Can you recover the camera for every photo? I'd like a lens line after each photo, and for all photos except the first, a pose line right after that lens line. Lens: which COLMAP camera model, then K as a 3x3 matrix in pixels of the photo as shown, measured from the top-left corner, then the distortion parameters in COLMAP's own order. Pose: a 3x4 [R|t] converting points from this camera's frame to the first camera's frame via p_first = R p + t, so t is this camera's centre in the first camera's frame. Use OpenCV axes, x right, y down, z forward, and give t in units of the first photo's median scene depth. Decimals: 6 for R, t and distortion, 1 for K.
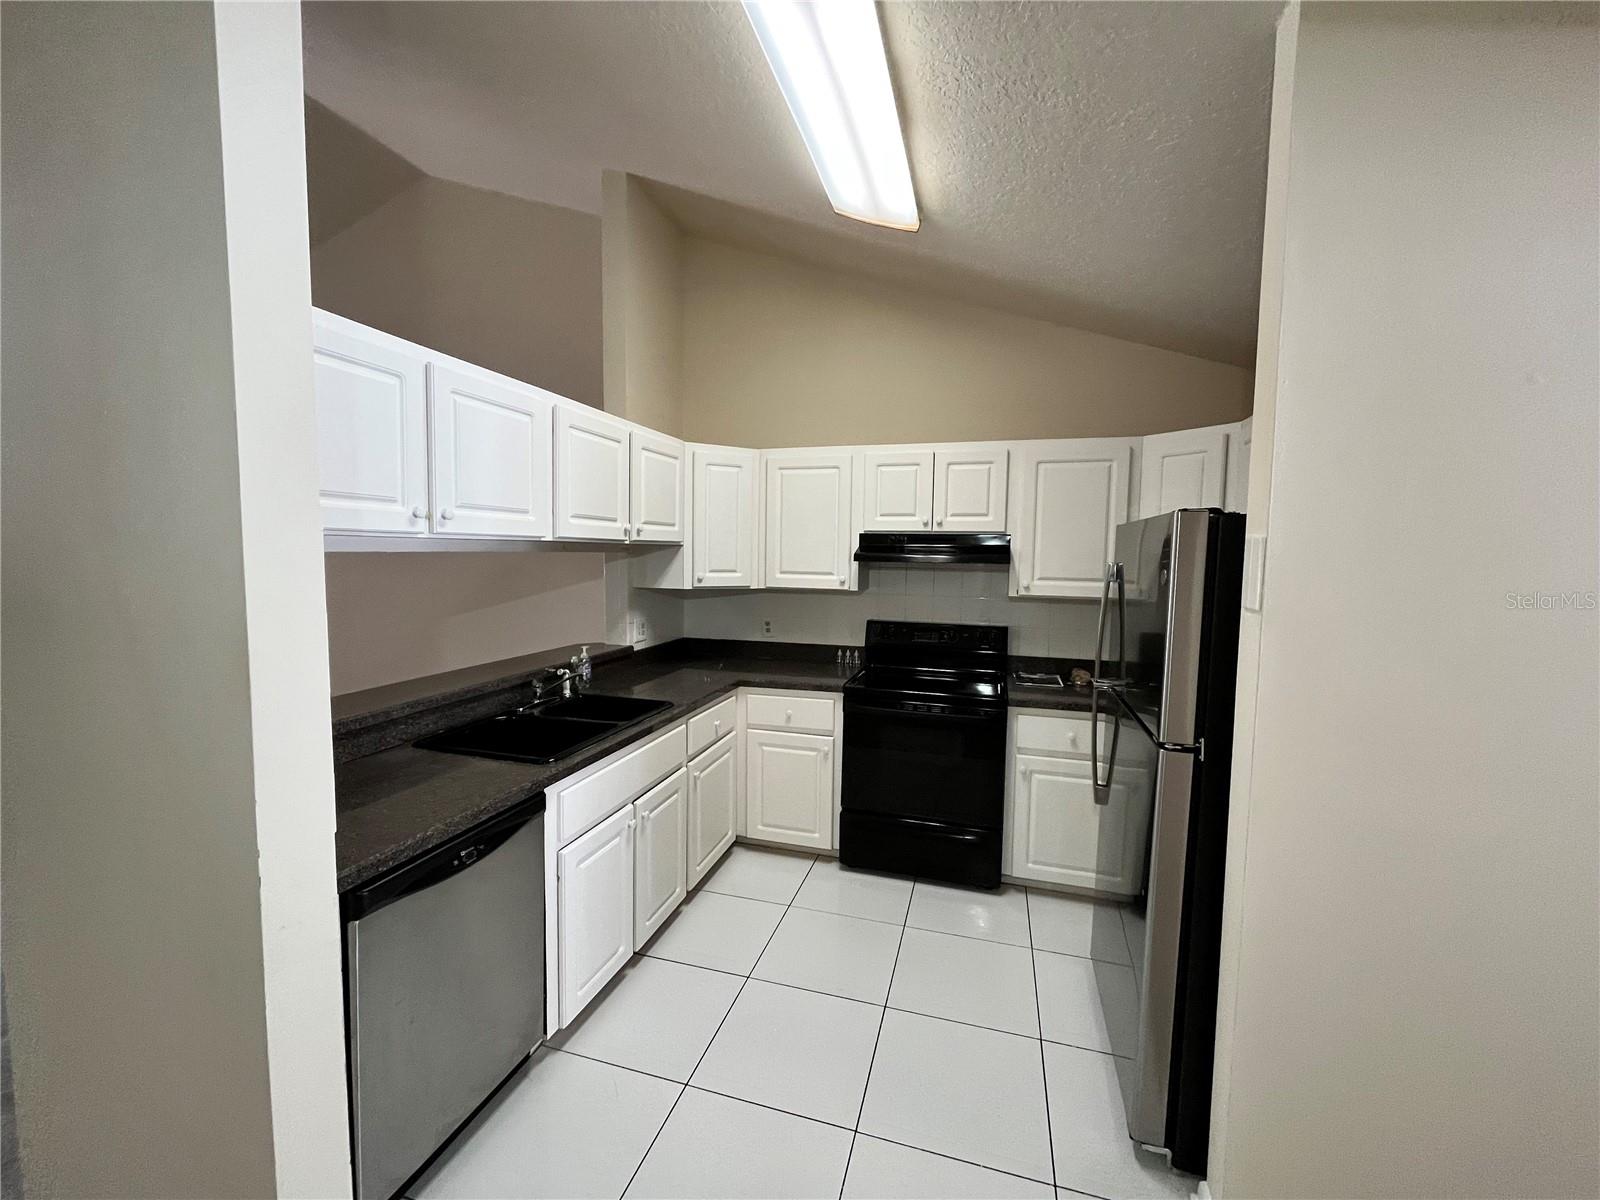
lens RADIAL K [[644.5, 0, 797.9], [0, 644.5, 595.0], [0, 0, 1]] dist [-0.005843, -0.000415]
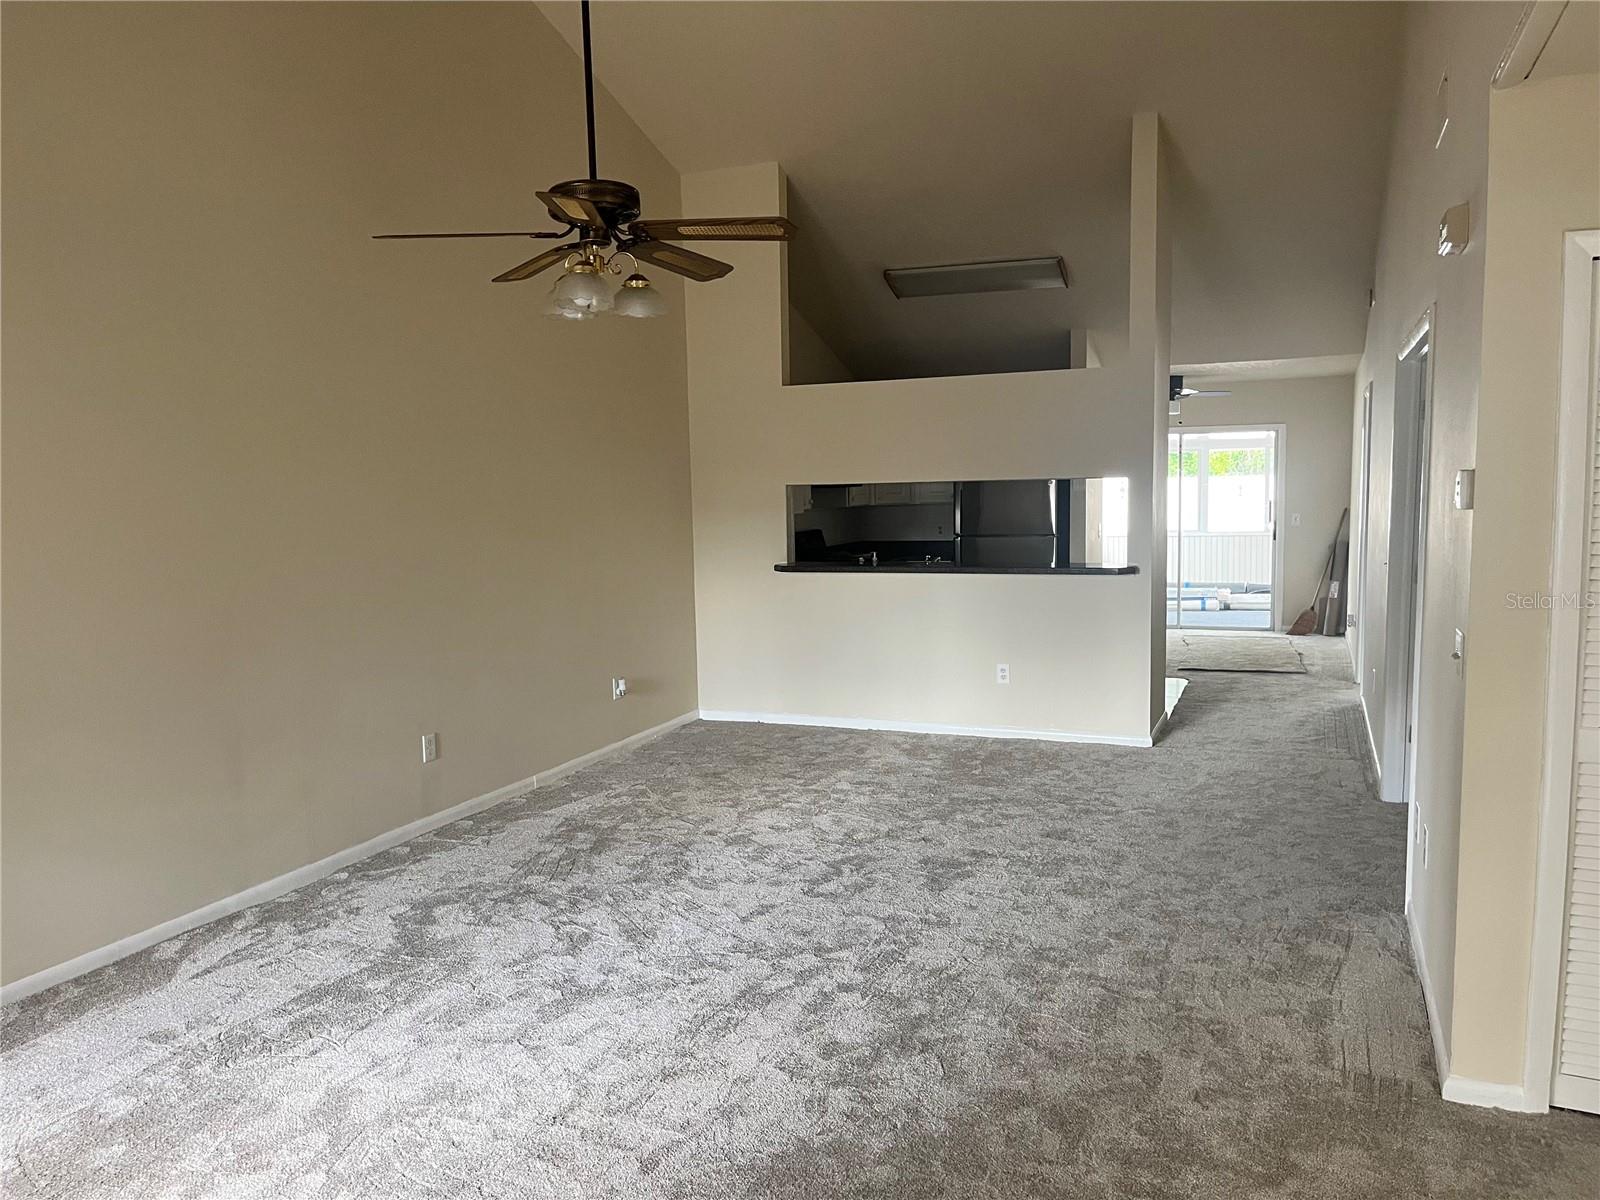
lens RADIAL K [[1211.0, 0, 800.0], [0, 1211.0, 600.0], [0, 0, 1]] dist [0.063127, -0.090312]
pose [[0.101890, -0.113540, 0.988295, -2.646743], [0.089031, 0.990519, 0.104617, -0.091402], [-0.990804, 0.077329, 0.111033, 0.776973]]
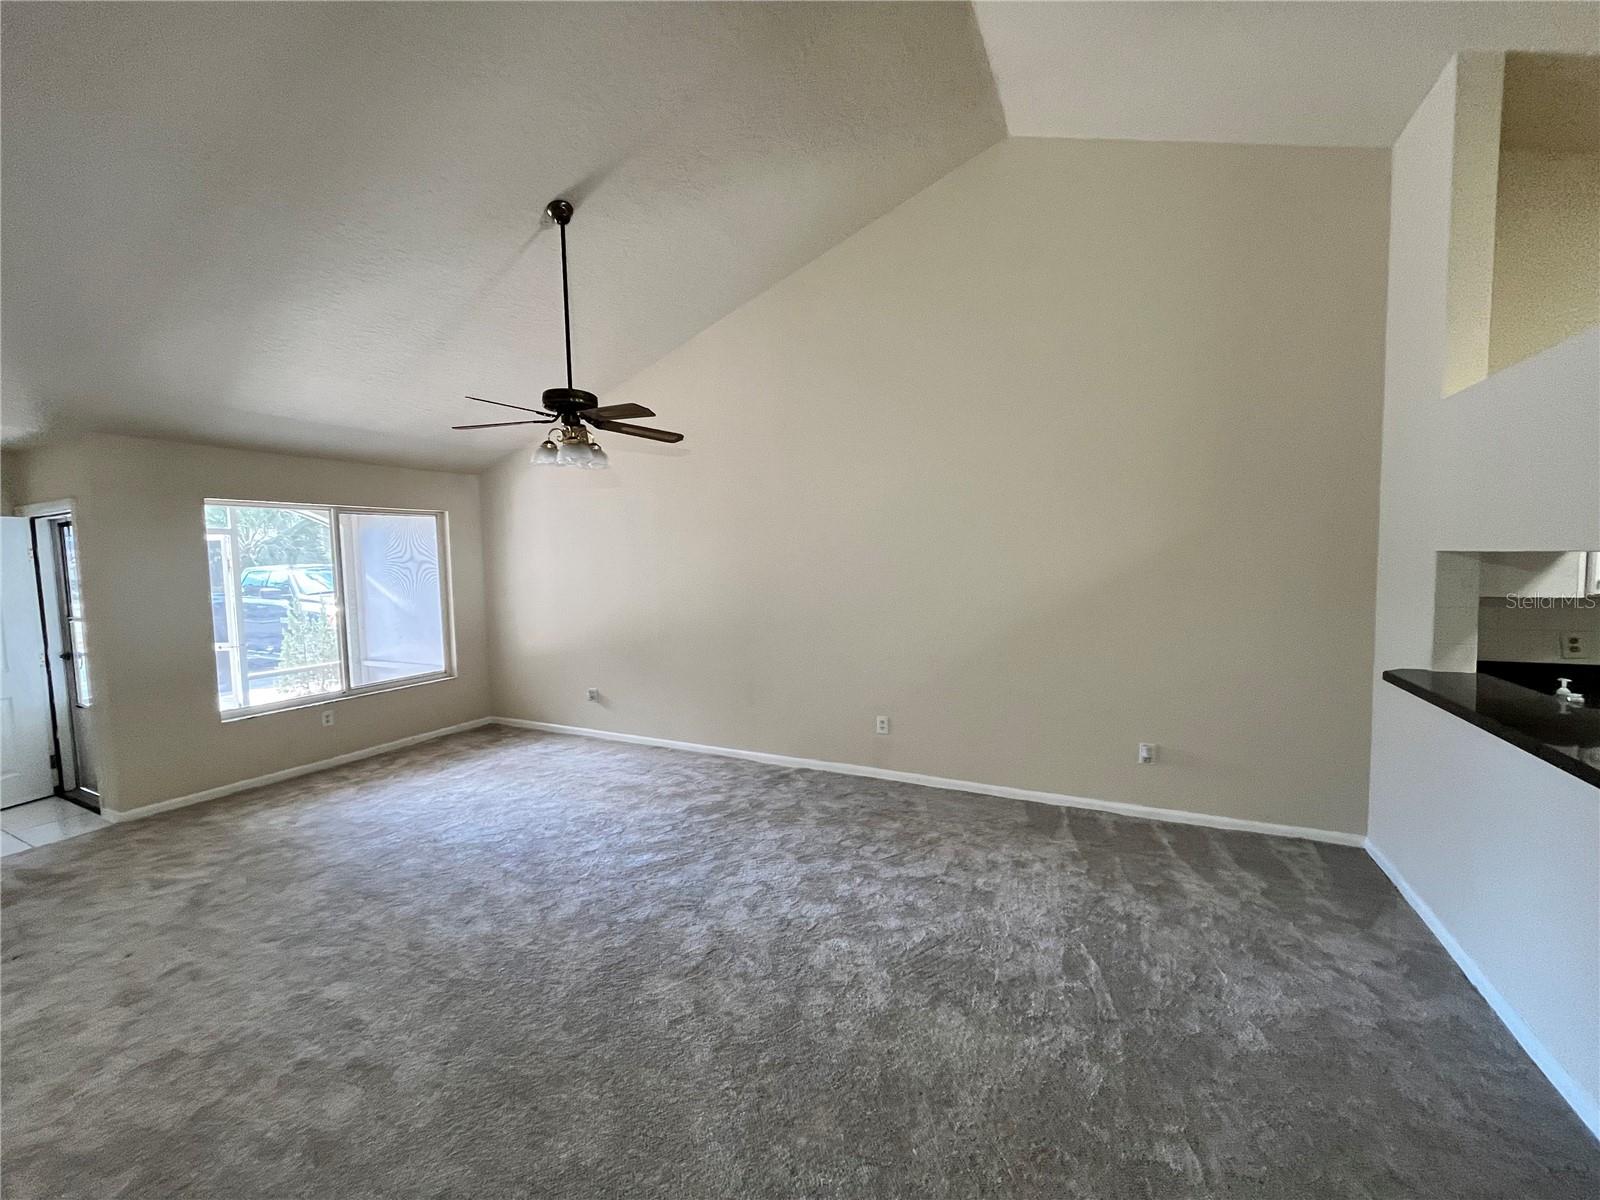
lens RADIAL K [[644.5, 0, 797.9], [0, 644.5, 595.0], [0, 0, 1]] dist [-0.005843, -0.000415]
pose [[0.982937, -0.021276, -0.182709, -0.960849], [0.020439, 0.999770, -0.006458, -0.027328], [0.182805, 0.002614, 0.983146, 0.110830]]
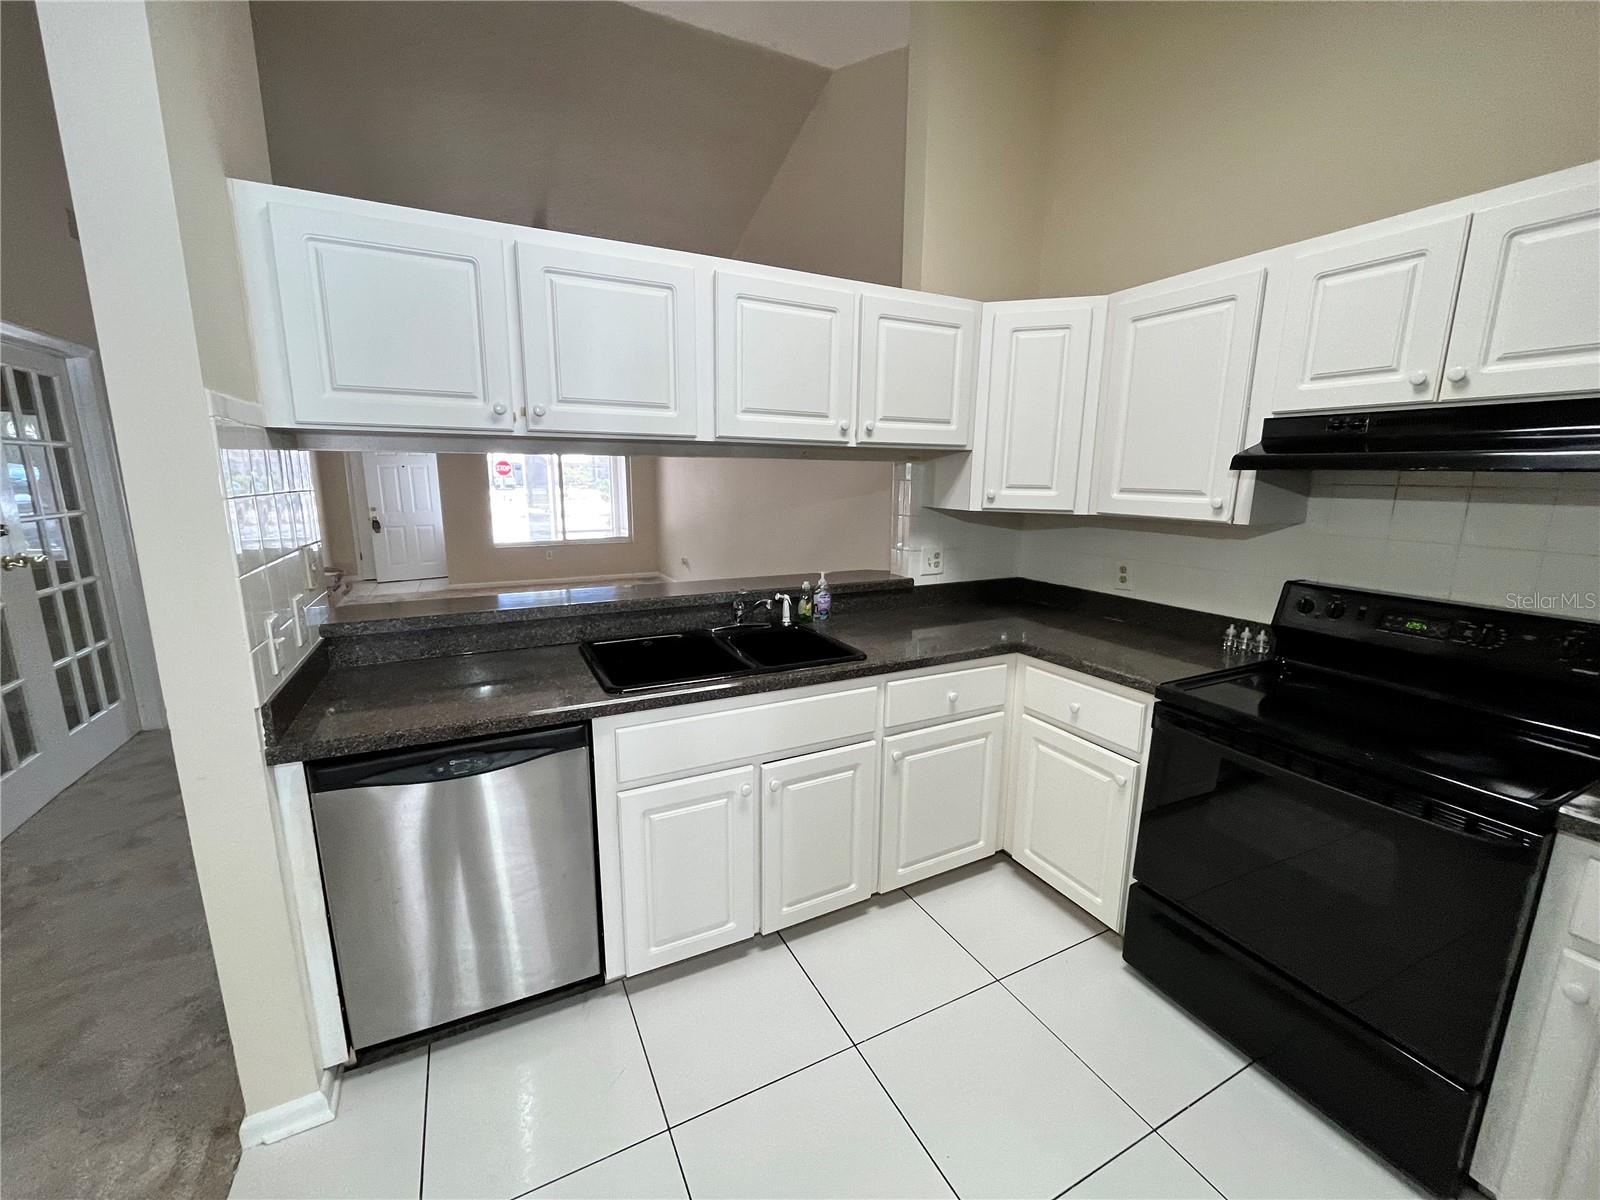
lens RADIAL K [[634.5, 0, 800.2], [0, 634.5, 595.7], [0, 0, 1]] dist [-0.007850, -0.000378]
pose [[0.686955, 0.129318, -0.715101, 0.234751], [-0.049466, 0.990078, 0.131525, 0.001451], [0.725014, -0.054979, 0.686536, 0.358277]]
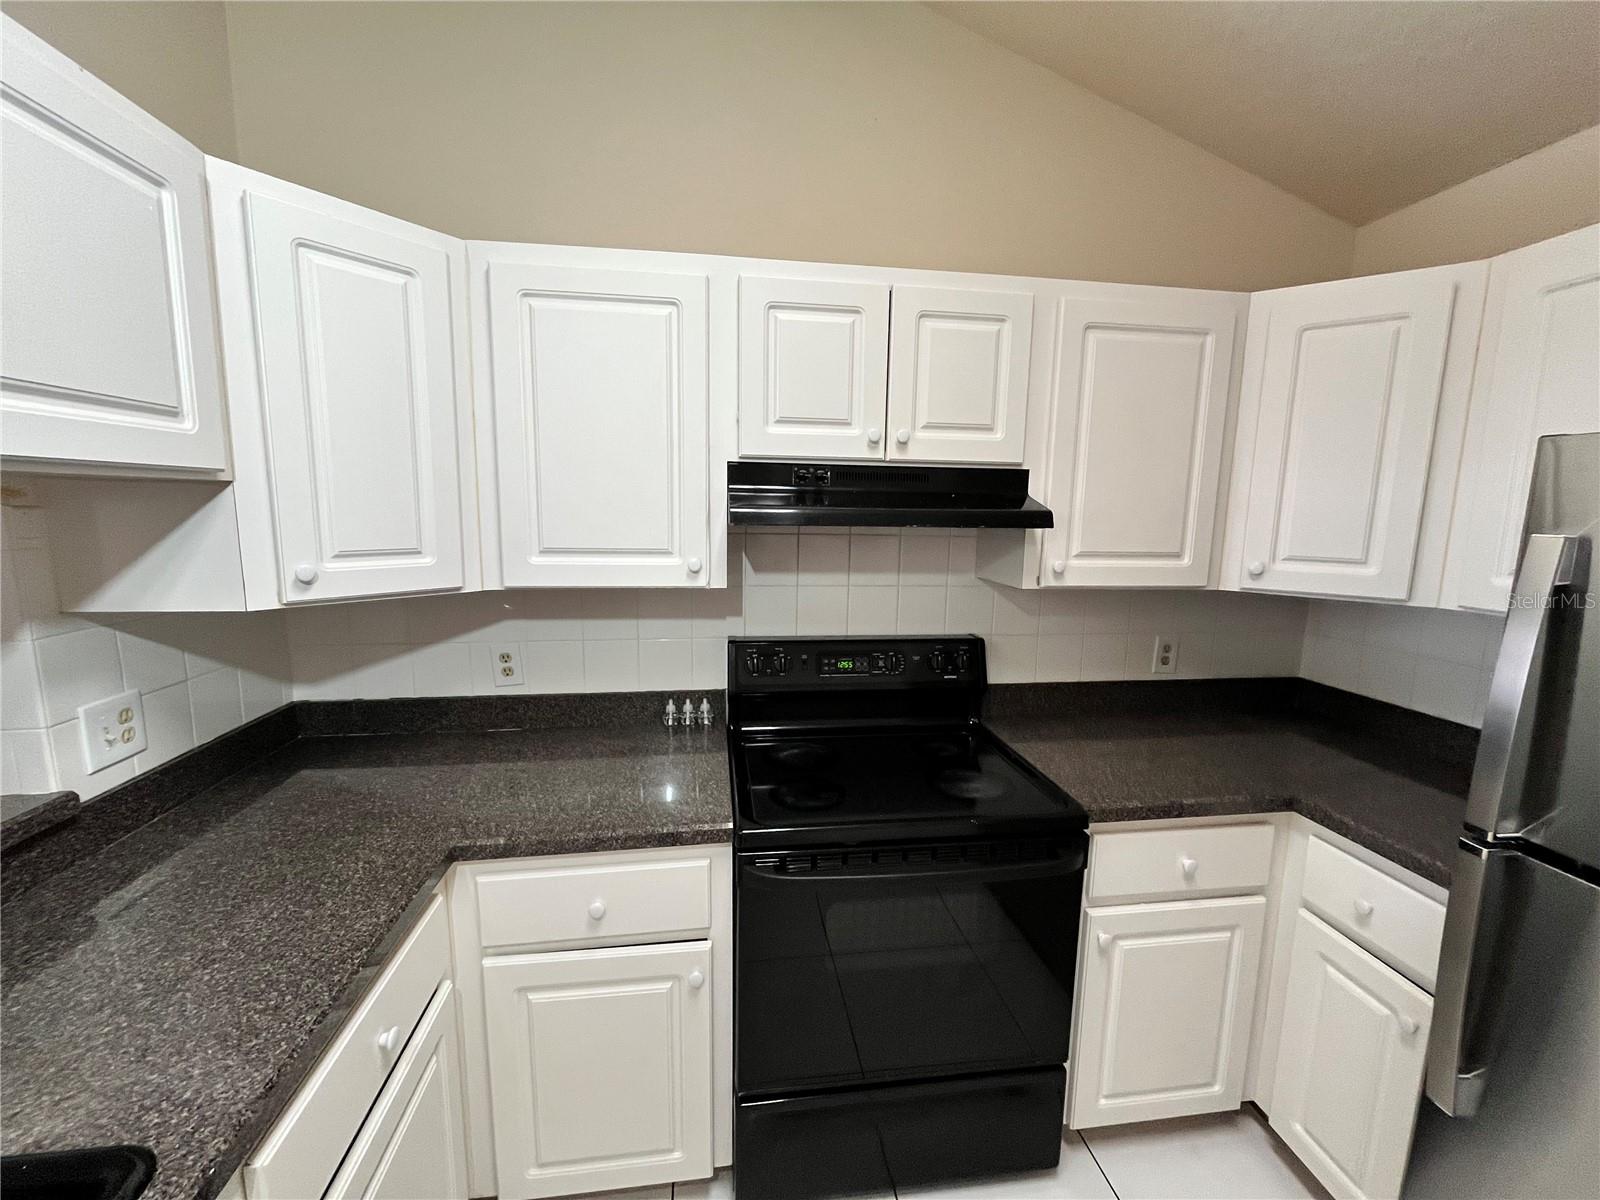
lens RADIAL K [[644.5, 0, 797.9], [0, 644.5, 595.0], [0, 0, 1]] dist [-0.005843, -0.000415]
pose [[0.908618, -0.057090, 0.413708, -0.053569], [0.024763, 0.996234, 0.083089, -0.040310], [-0.416894, -0.065251, 0.906610, 0.587494]]
